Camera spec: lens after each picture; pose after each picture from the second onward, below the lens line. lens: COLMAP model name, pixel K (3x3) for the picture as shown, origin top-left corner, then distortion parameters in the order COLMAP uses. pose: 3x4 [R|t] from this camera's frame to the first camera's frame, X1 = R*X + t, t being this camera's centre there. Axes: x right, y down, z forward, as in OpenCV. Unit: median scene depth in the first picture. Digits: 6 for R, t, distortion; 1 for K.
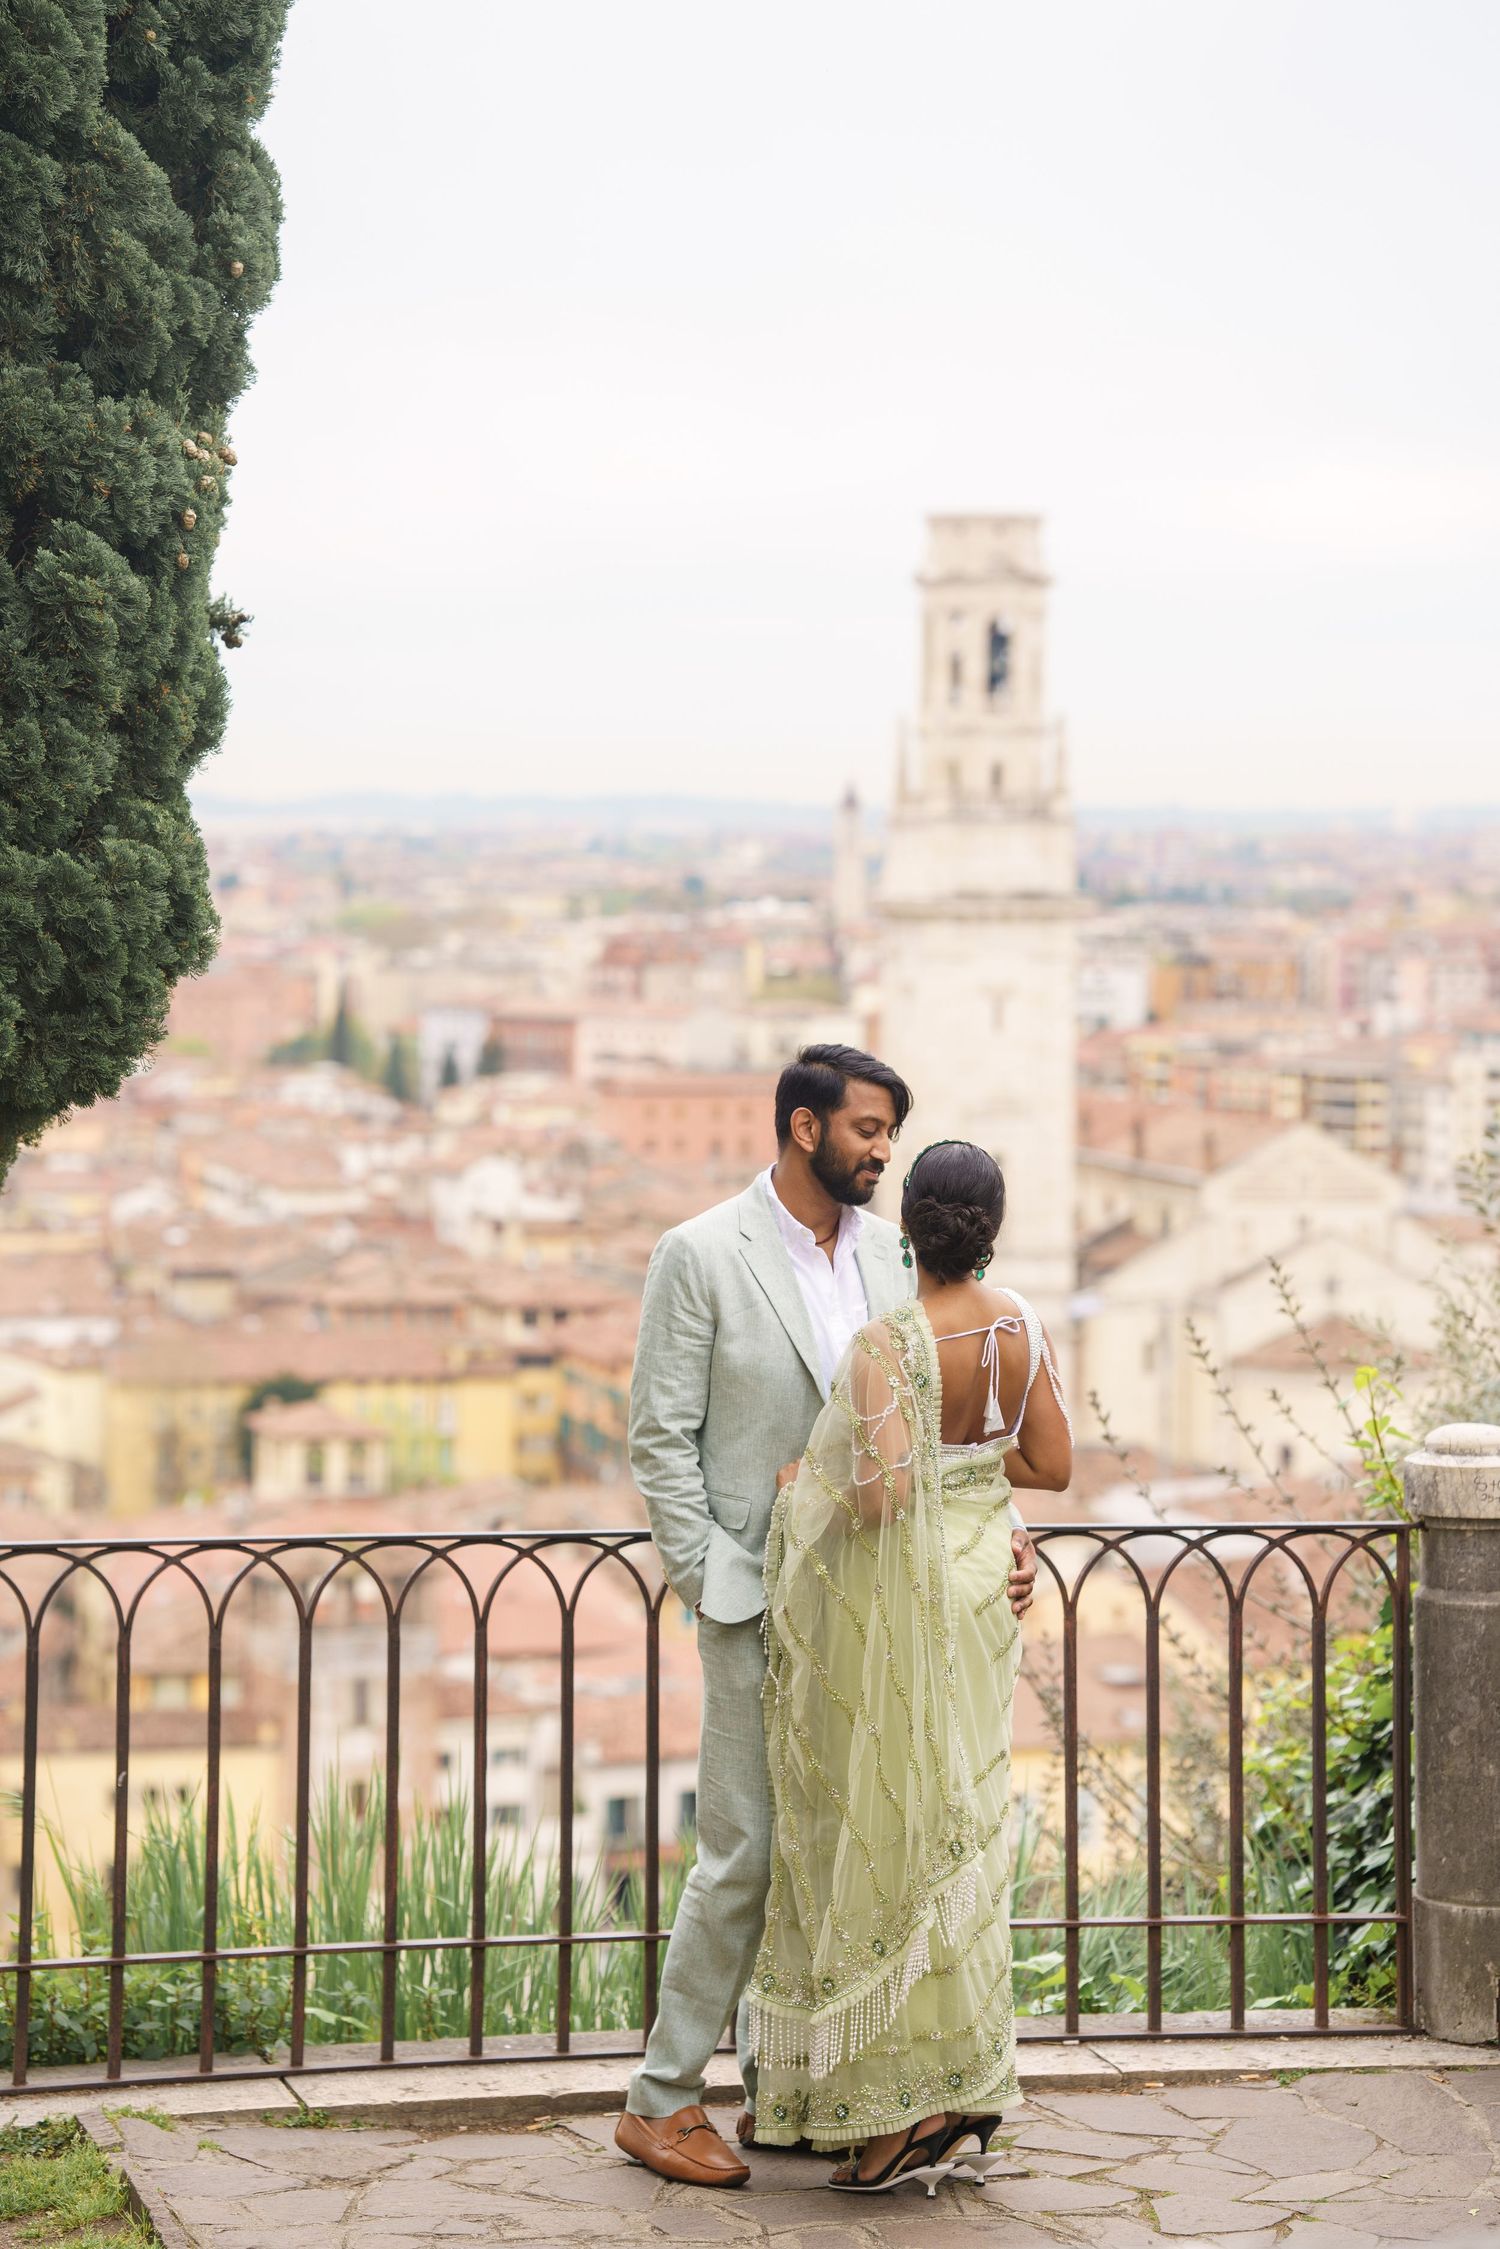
lens RADIAL K [[5586.7, 0, 745.0], [0, 5586.7, 1102.0], [0, 0, 1]] dist [0.745844, 1.273890]
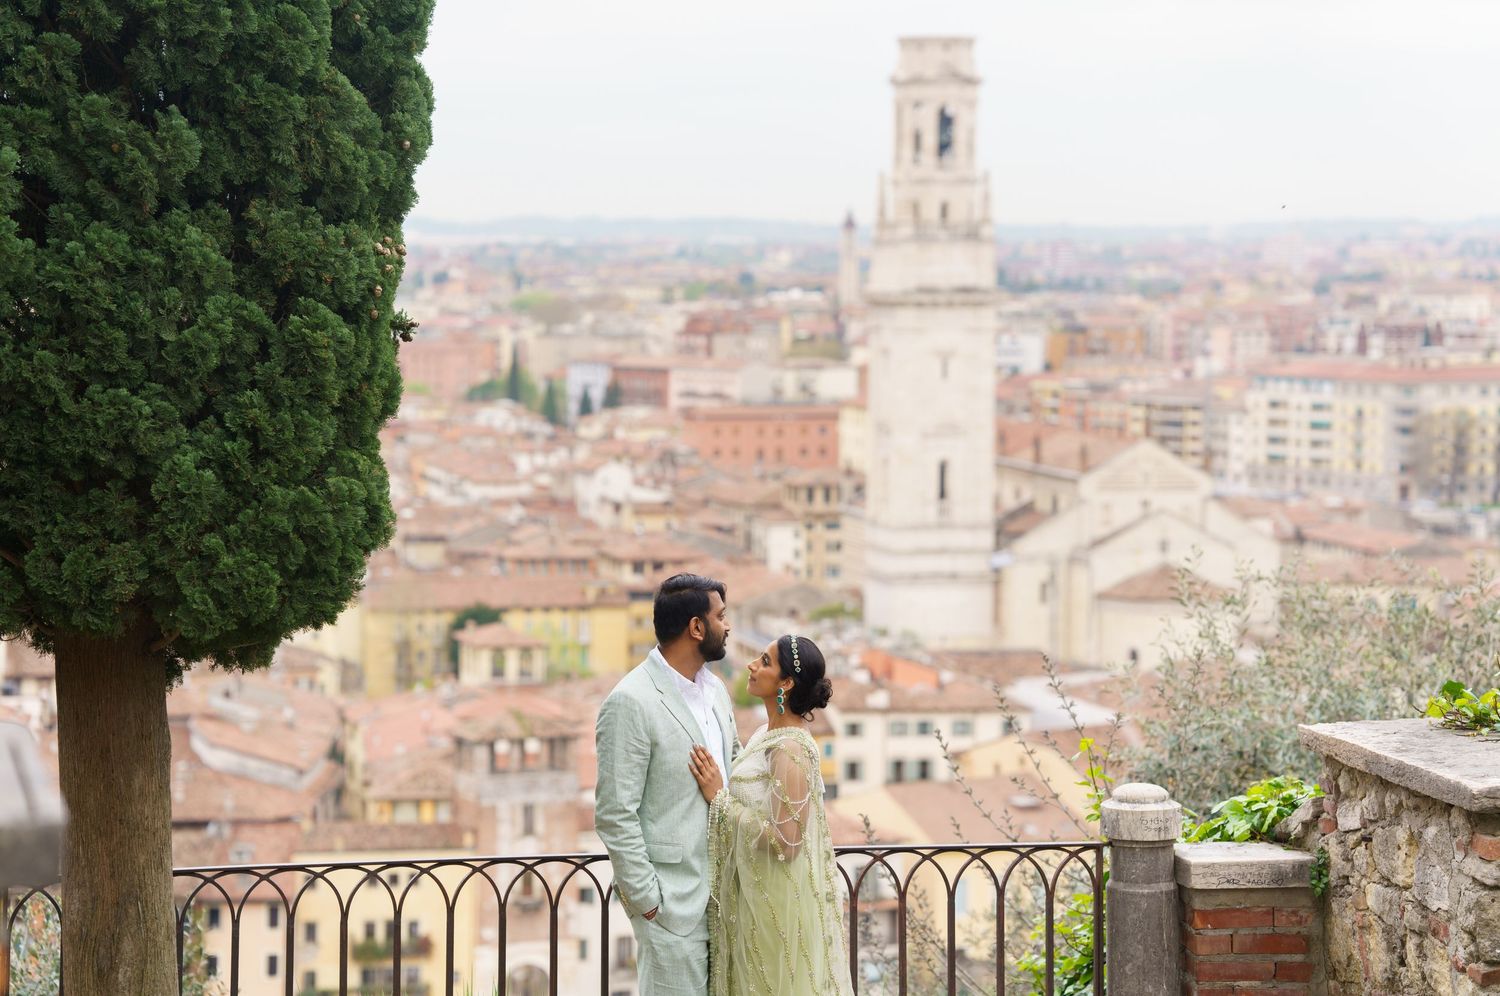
lens RADIAL K [[3667.1, 0, 741.1], [0, 3667.1, 508.0], [0, 0, 1]] dist [0.736231, 1.558246]
pose [[0.999943, -0.001833, -0.010562, 0.024659], [0.002076, 0.999734, 0.022991, -0.061309], [0.010517, -0.023012, 0.999680, -0.131662]]
